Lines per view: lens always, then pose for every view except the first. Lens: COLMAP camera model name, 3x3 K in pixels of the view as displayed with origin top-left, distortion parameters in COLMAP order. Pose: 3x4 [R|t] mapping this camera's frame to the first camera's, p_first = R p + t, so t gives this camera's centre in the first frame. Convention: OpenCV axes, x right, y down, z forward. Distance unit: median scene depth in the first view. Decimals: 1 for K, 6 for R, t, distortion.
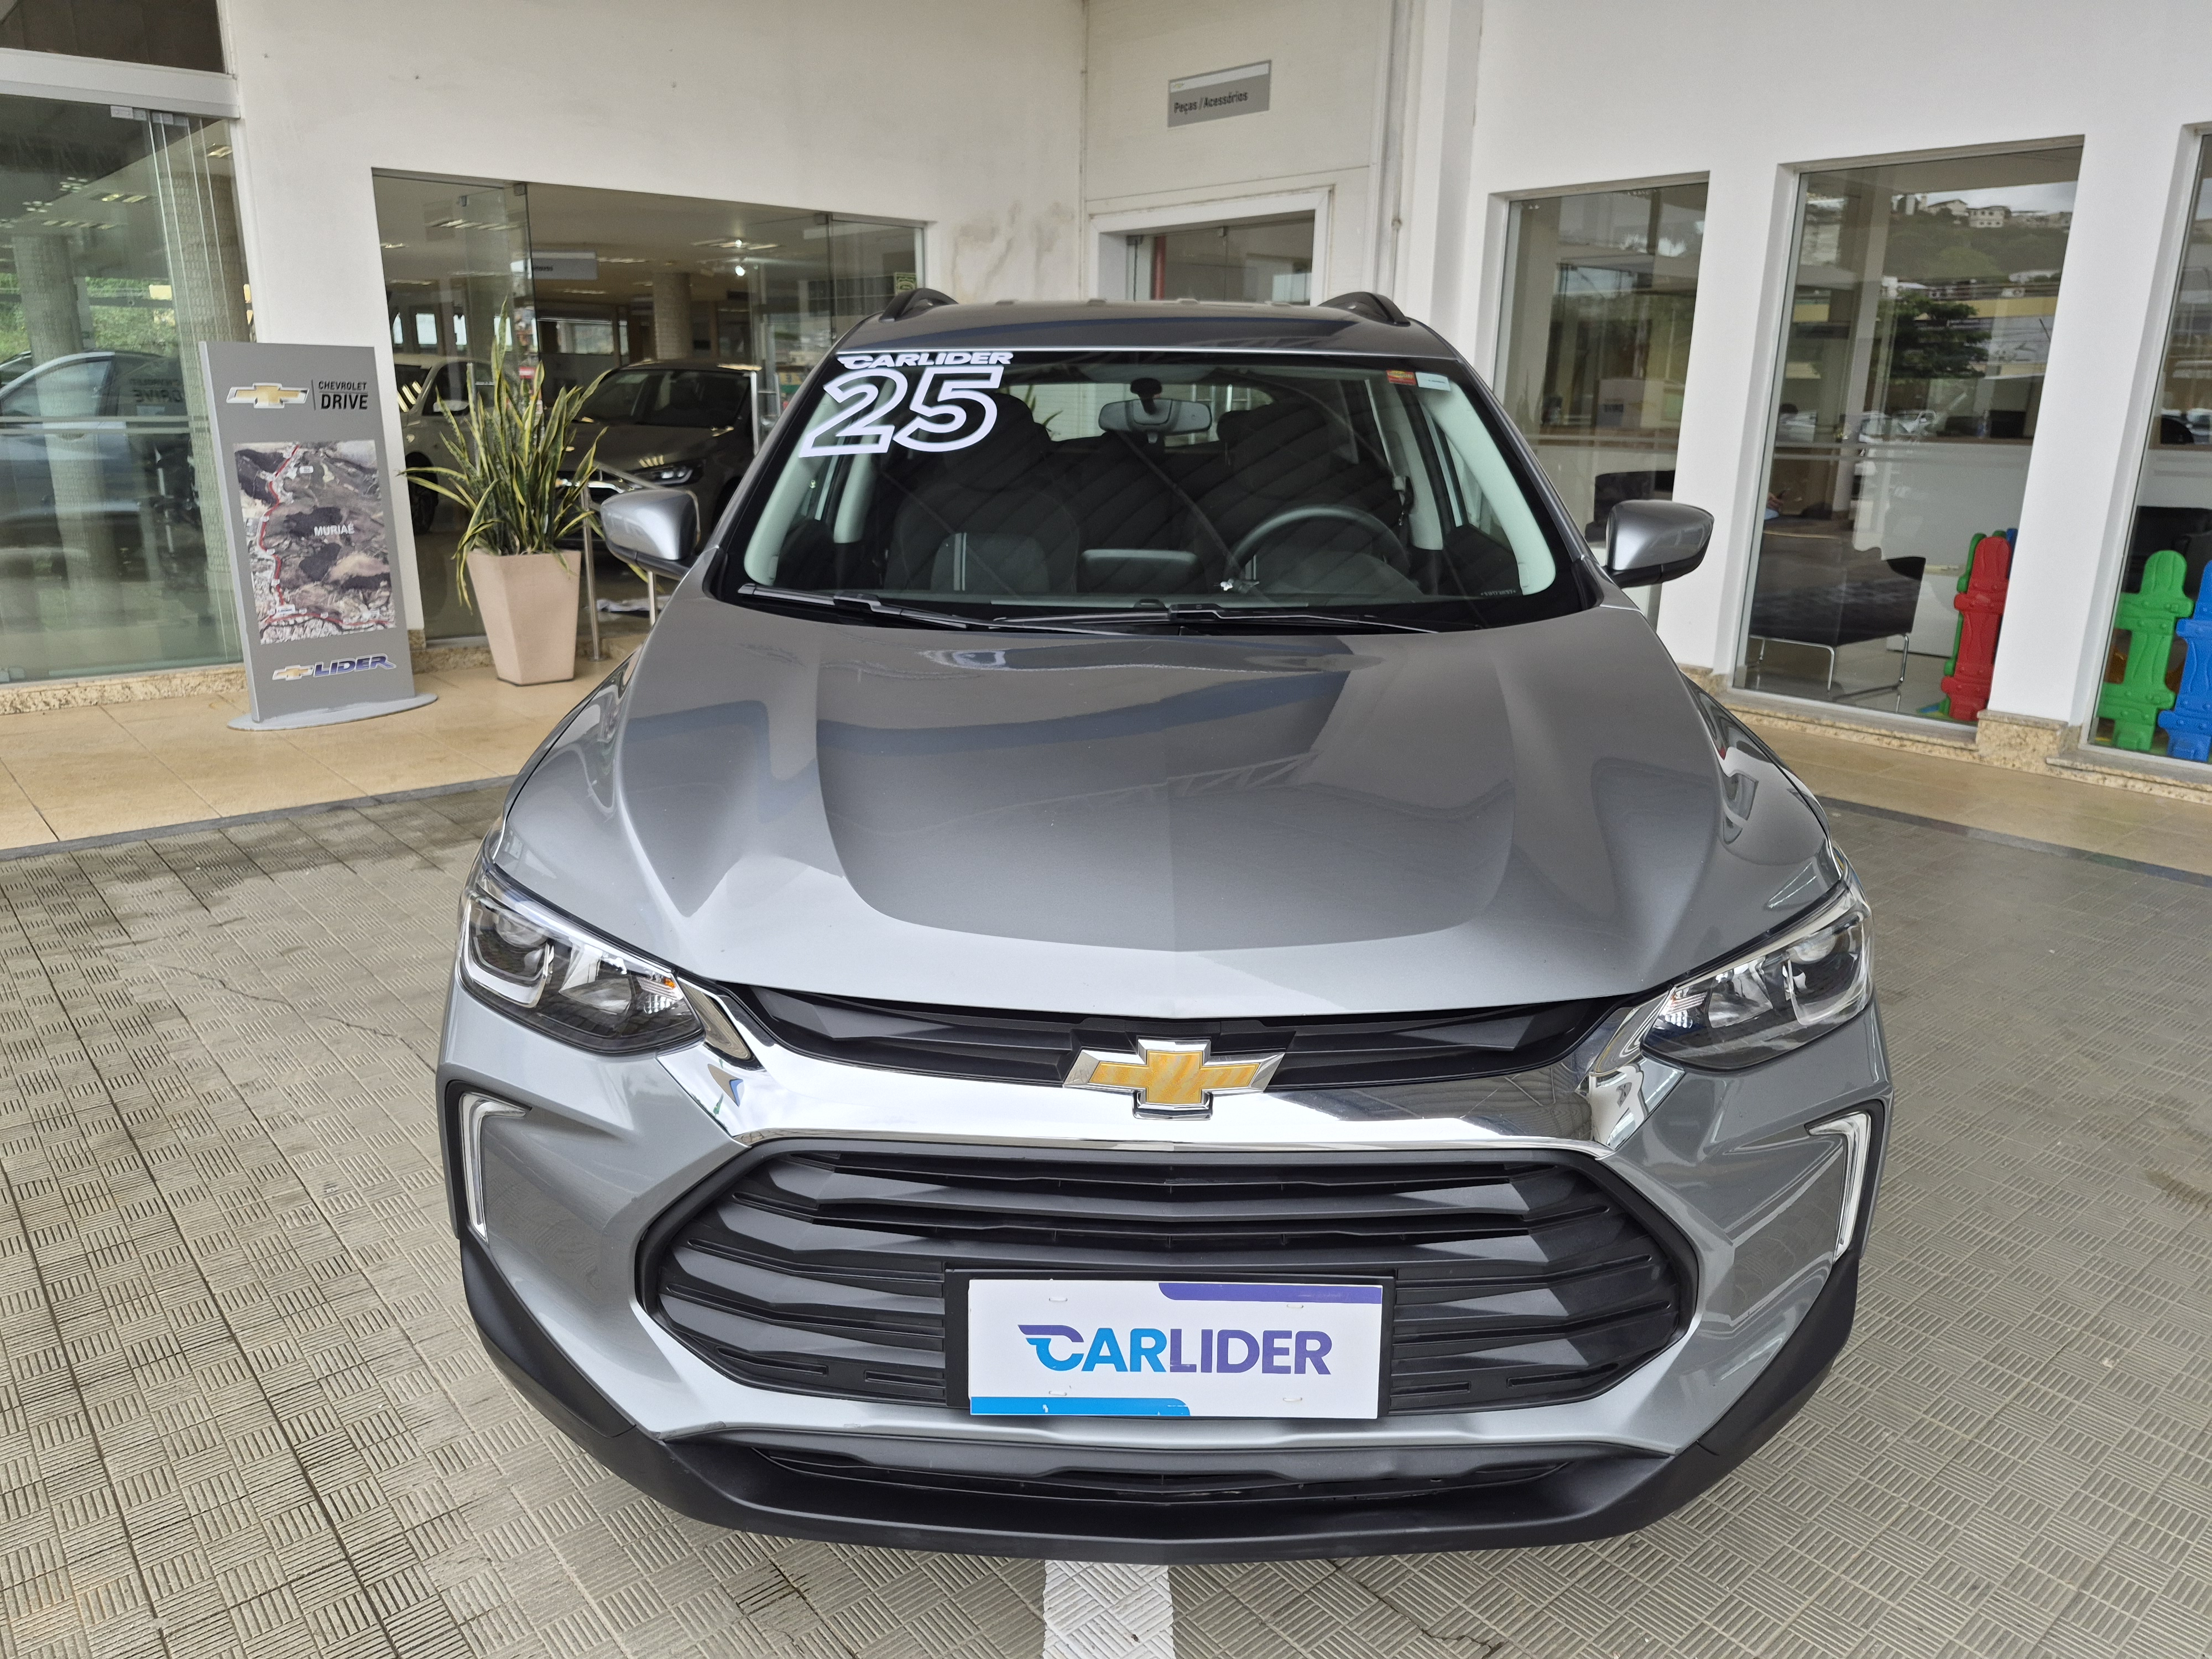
lens RADIAL K [[1559.5, 0, 1104.7], [0, 1559.5, 834.2], [0, 0, 1]] dist [0.027725, -0.001658]
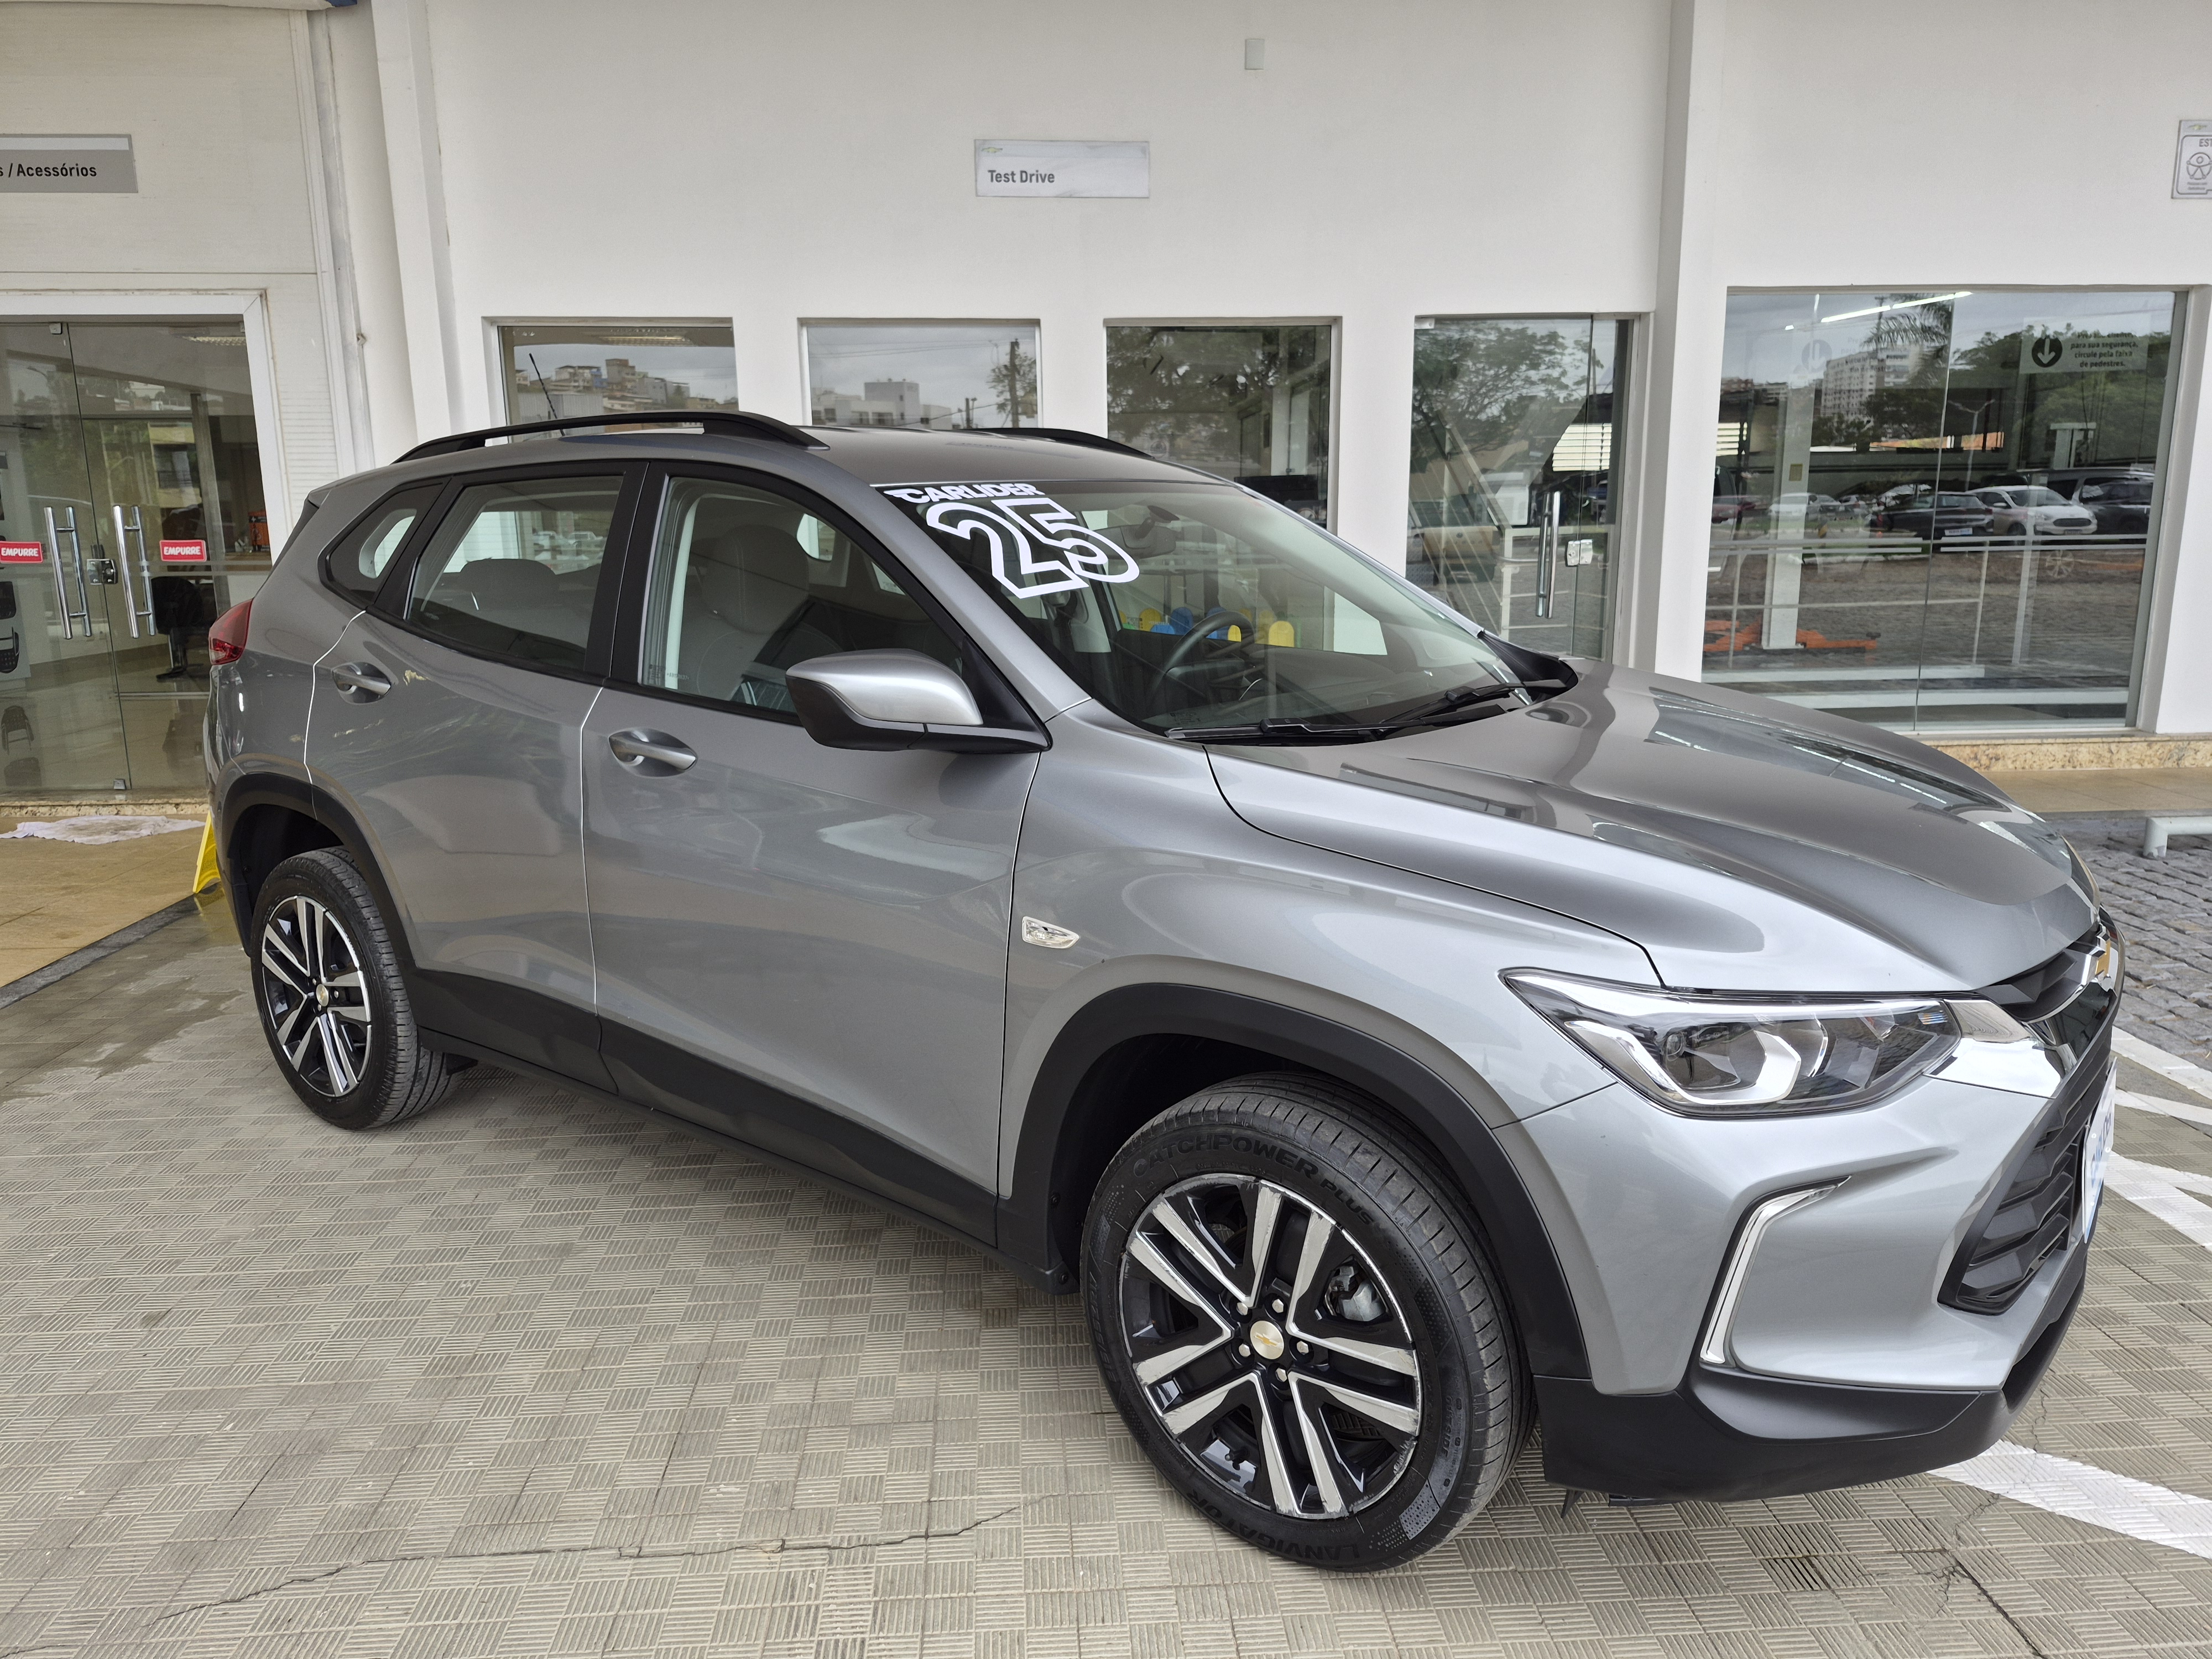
lens RADIAL K [[1559.5, 0, 1104.3], [0, 1559.5, 823.8], [0, 0, 1]] dist [0.027725, -0.001658]
pose [[0.624398, -0.171738, 0.761993, -0.285307], [0.230870, 0.972522, 0.030006, -0.041237], [-0.746208, 0.157186, 0.646890, 0.125482]]
